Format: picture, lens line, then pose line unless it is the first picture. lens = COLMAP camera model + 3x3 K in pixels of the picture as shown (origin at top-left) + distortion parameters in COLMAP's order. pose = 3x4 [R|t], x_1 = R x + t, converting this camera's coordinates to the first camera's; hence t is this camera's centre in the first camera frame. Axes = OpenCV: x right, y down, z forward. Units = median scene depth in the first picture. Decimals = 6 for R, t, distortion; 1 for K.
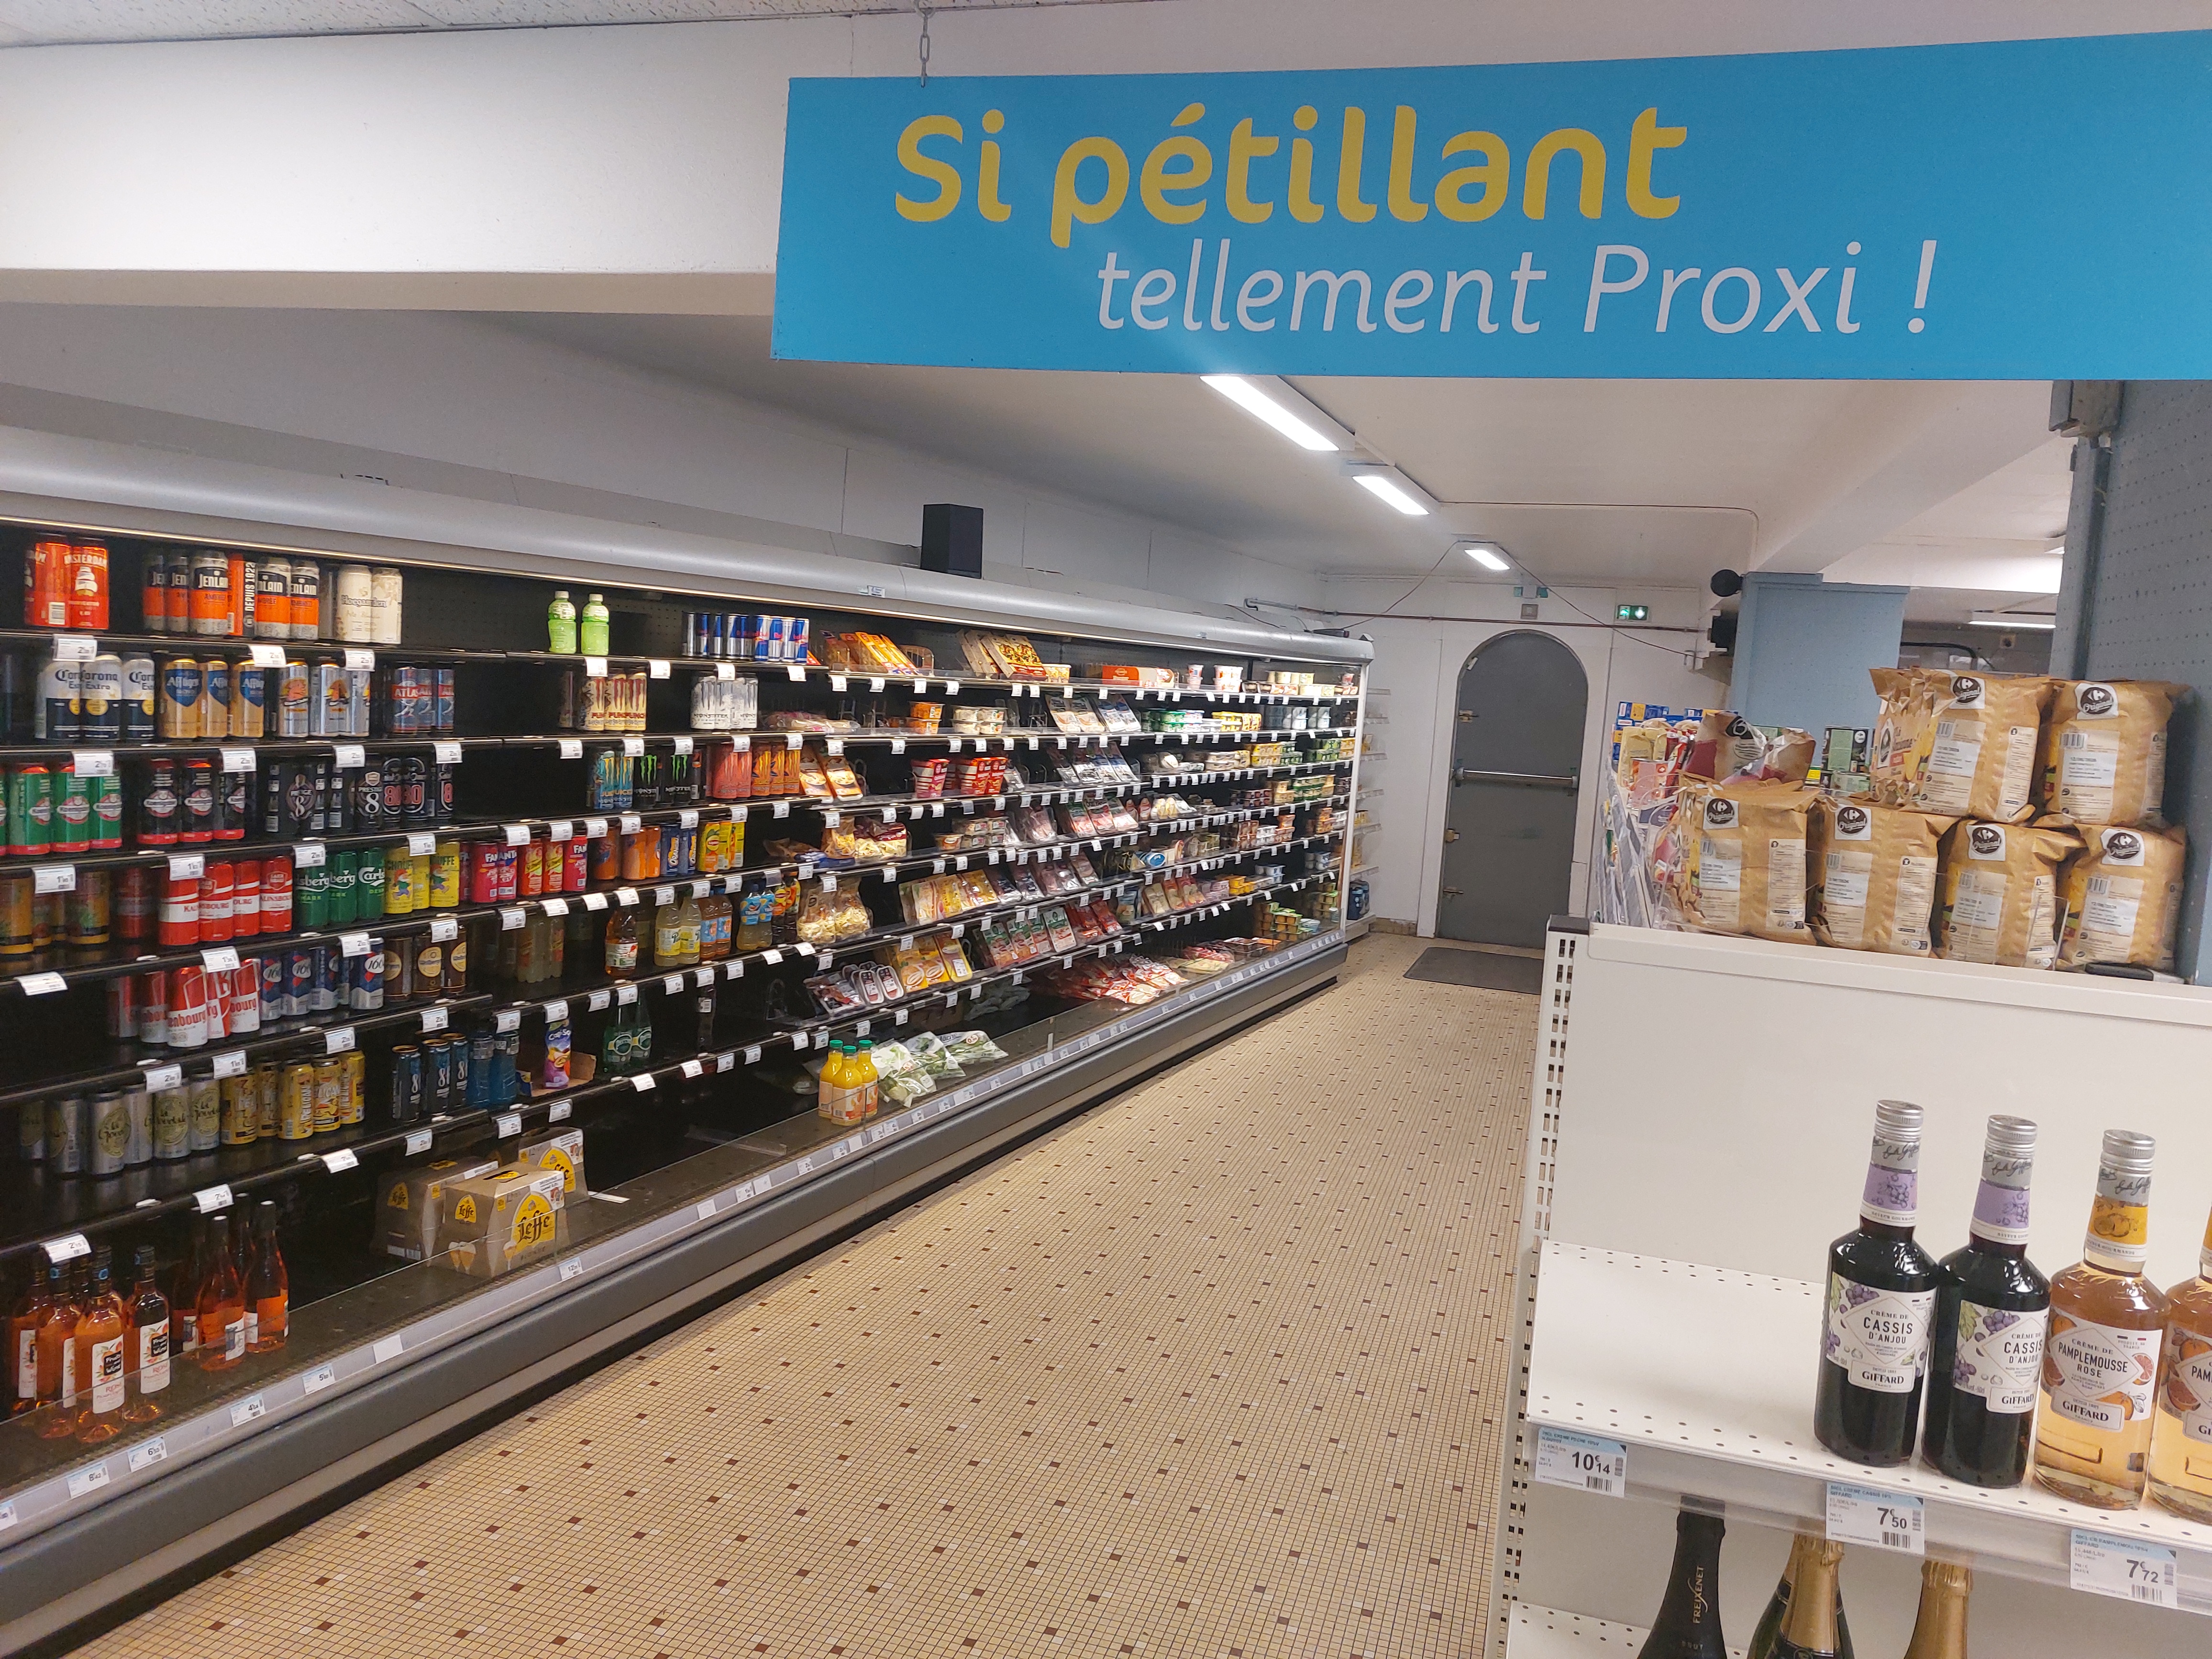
lens RADIAL K [[1584.8, 0, 1106.0], [0, 1584.8, 829.5], [0, 0, 1]] dist [0.046052, -0.003050]
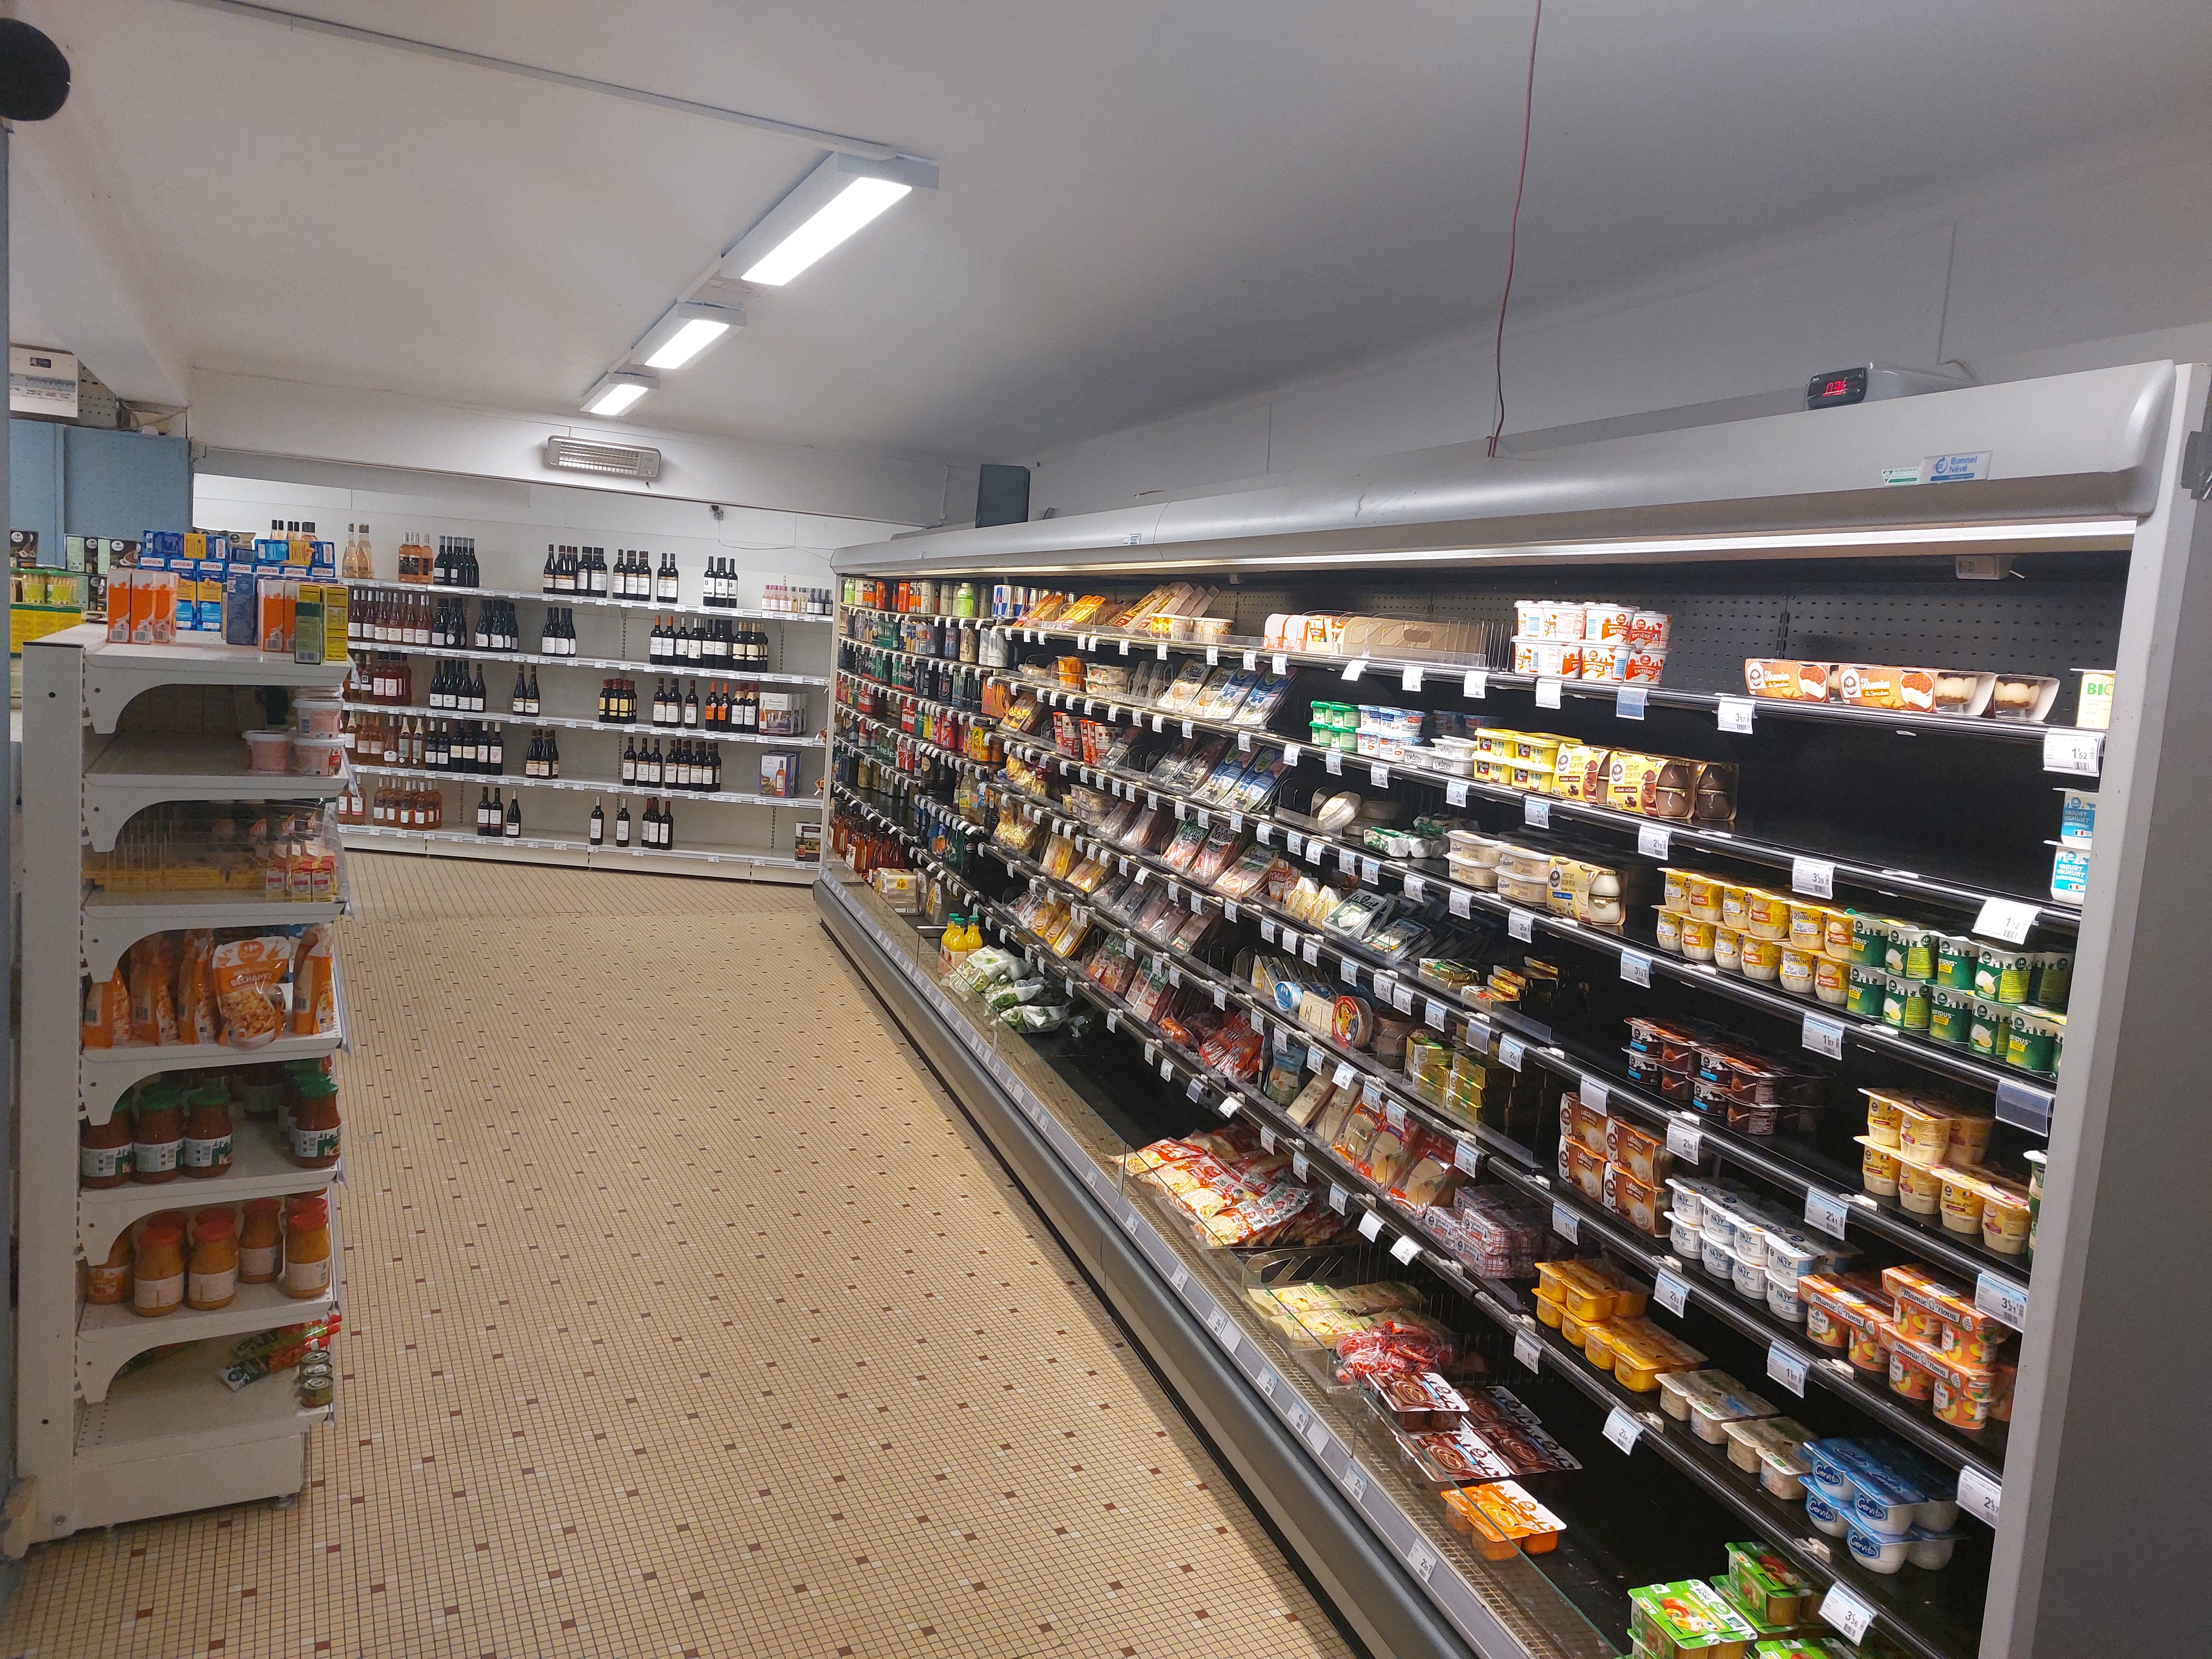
lens RADIAL K [[1584.8, 0, 1106.0], [0, 1584.8, 829.5], [0, 0, 1]] dist [0.046052, -0.003050]
pose [[-0.720348, -0.030216, -0.692954, 0.414194], [-0.186628, 0.970651, 0.151681, -0.096232], [0.668033, 0.238588, -0.704846, 1.286997]]
